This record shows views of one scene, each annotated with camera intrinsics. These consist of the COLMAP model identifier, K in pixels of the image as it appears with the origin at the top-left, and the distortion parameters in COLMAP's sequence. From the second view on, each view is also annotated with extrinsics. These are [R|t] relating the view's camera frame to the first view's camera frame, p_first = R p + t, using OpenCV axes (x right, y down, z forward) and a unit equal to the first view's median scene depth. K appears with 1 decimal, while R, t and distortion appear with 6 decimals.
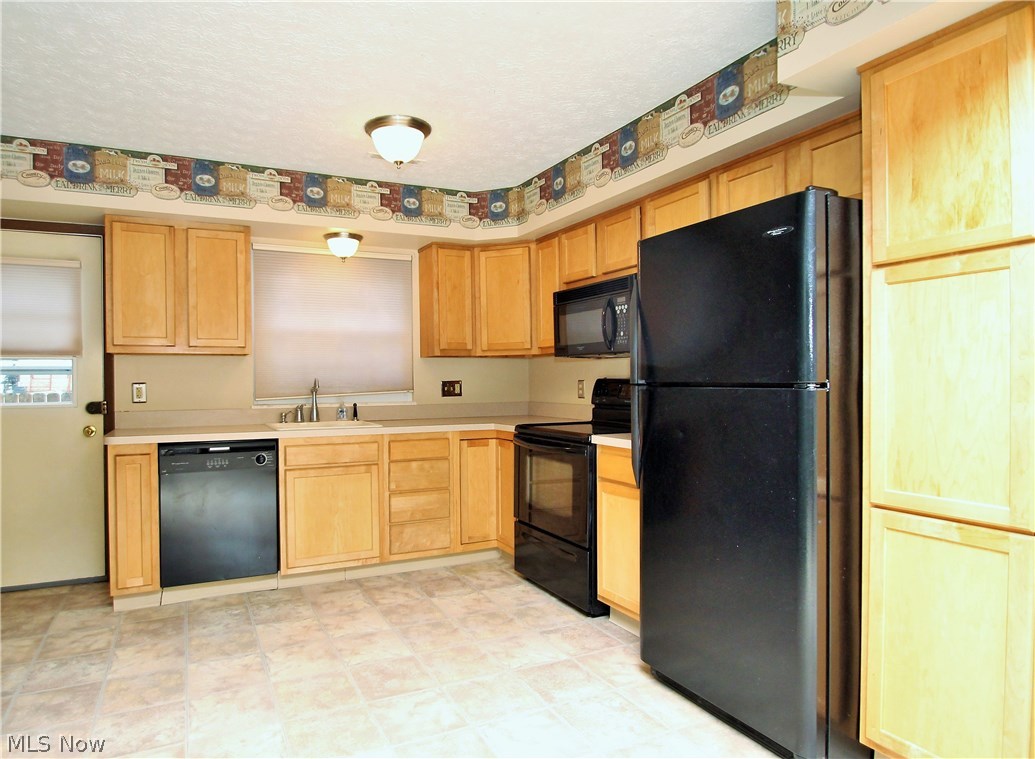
lens RADIAL K [[628.0, 0, 446.2], [0, 628.0, 387.3], [0, 0, 1]] dist [0.001416, 0.000548]
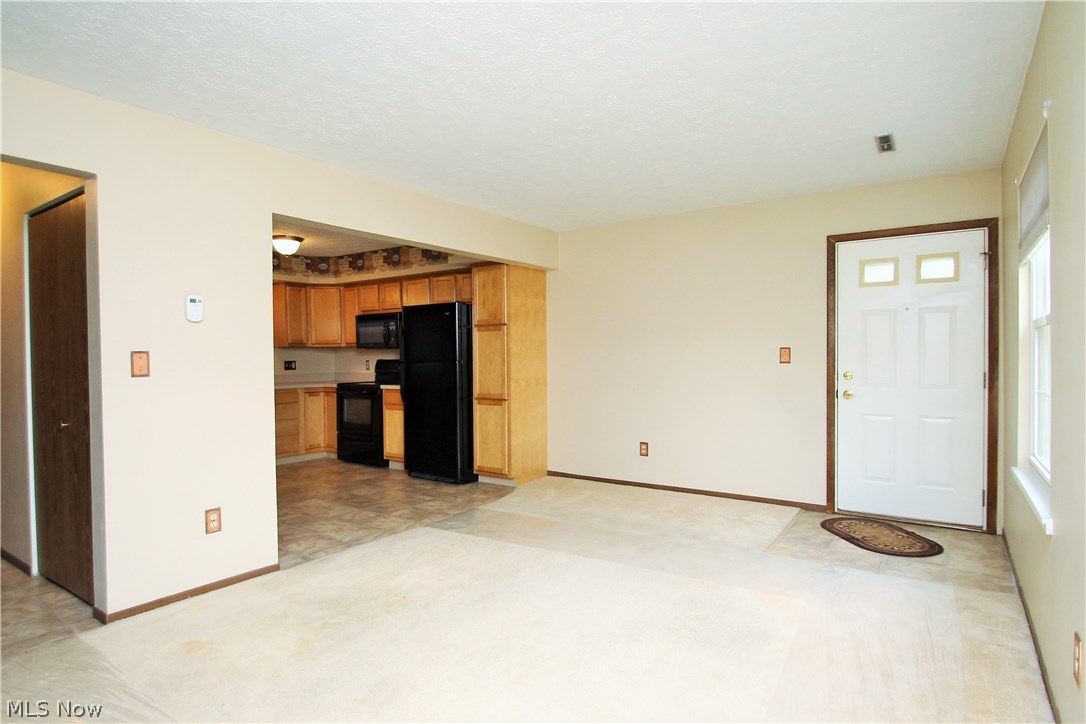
lens RADIAL K [[590.1, 0, 539.1], [0, 590.1, 368.4], [0, 0, 1]] dist [-0.002618, -0.000232]
pose [[0.846596, -0.008024, 0.532176, -0.345173], [0.006733, 0.999968, 0.004366, 0.010318], [-0.532194, -0.000114, 0.846623, -0.910192]]
